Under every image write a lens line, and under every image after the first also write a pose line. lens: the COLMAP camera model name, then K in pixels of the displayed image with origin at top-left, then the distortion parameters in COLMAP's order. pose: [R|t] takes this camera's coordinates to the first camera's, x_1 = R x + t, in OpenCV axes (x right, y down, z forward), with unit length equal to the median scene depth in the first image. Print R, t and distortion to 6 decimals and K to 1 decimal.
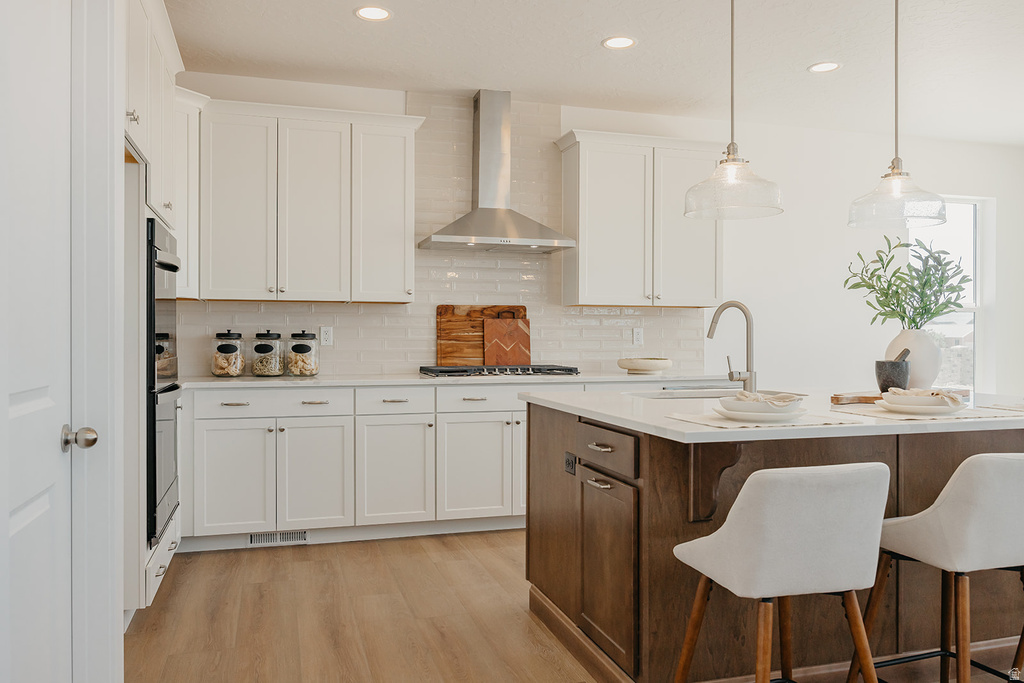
lens RADIAL K [[803.0, 0, 520.9], [0, 803.0, 334.2], [0, 0, 1]] dist [-0.002384, -0.008070]
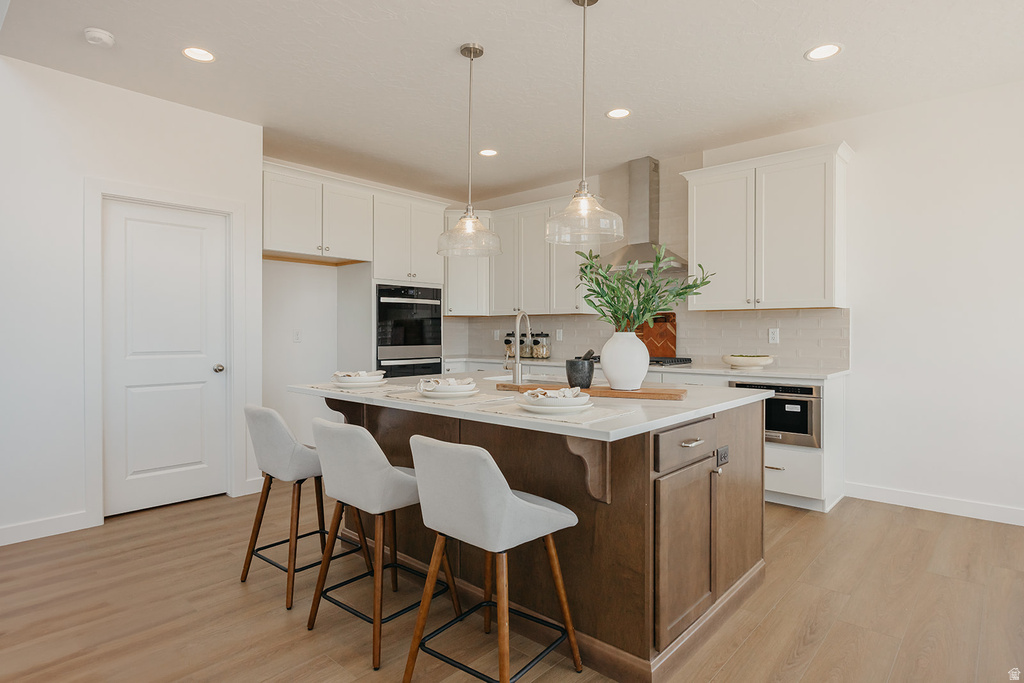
lens RADIAL K [[567.8, 0, 508.0], [0, 567.8, 333.3], [0, 0, 1]] dist [-0.004352, -0.002625]
pose [[0.512265, 0.002415, -0.858824, 0.885161], [0.004240, 0.999977, 0.005340, -0.010088], [0.858817, -0.006377, 0.512243, 0.386358]]
